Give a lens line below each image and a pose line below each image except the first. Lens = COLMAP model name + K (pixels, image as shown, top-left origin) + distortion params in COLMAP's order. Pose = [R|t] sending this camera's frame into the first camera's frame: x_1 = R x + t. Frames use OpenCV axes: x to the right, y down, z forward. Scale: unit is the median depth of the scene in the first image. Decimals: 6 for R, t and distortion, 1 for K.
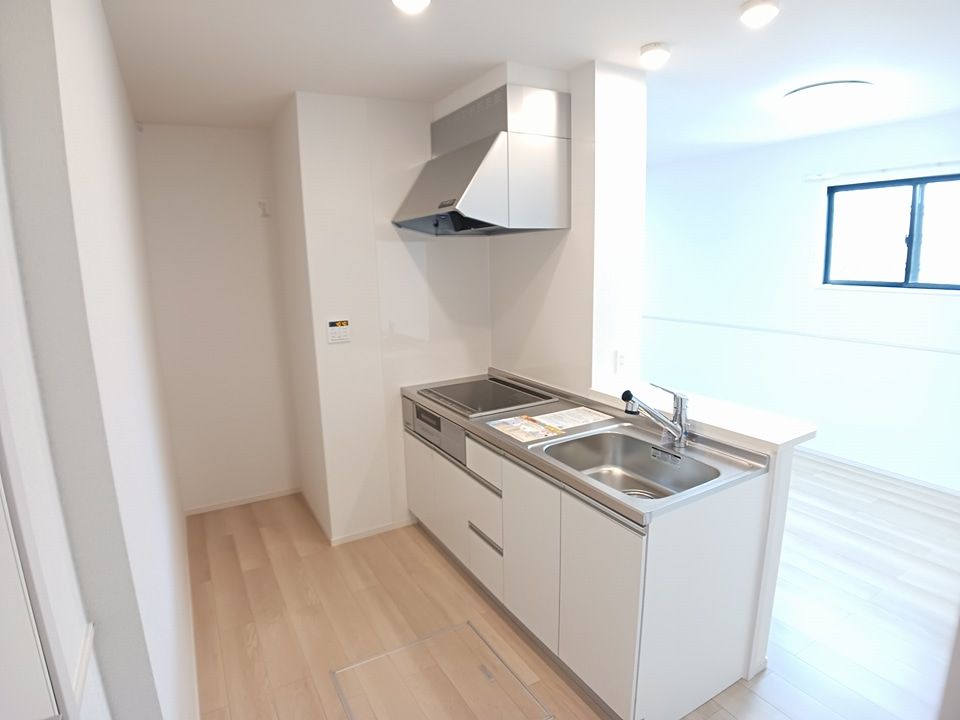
lens RADIAL K [[529.5, 0, 476.6], [0, 529.5, 357.7], [0, 0, 1]] dist [-0.062617, -0.001774]
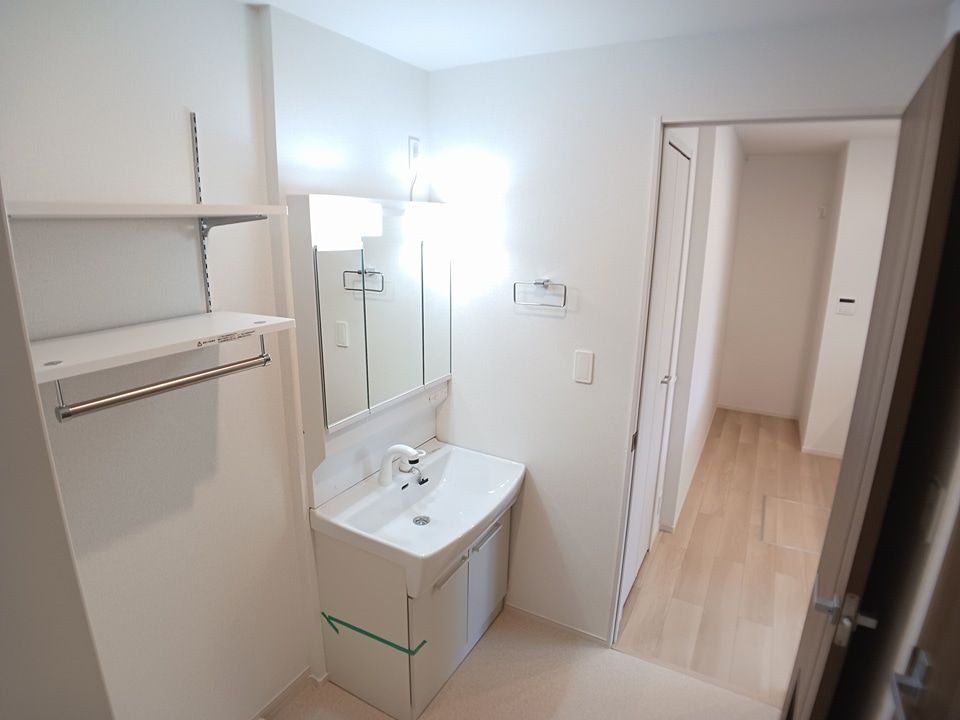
lens RADIAL K [[529.5, 0, 481.8], [0, 529.5, 360.4], [0, 0, 1]] dist [-0.062617, -0.001774]
pose [[0.516225, 0.241259, -0.821770, 0.379516], [-0.181502, 0.968528, 0.170327, 0.032651], [0.837000, 0.061225, 0.543767, -0.533635]]
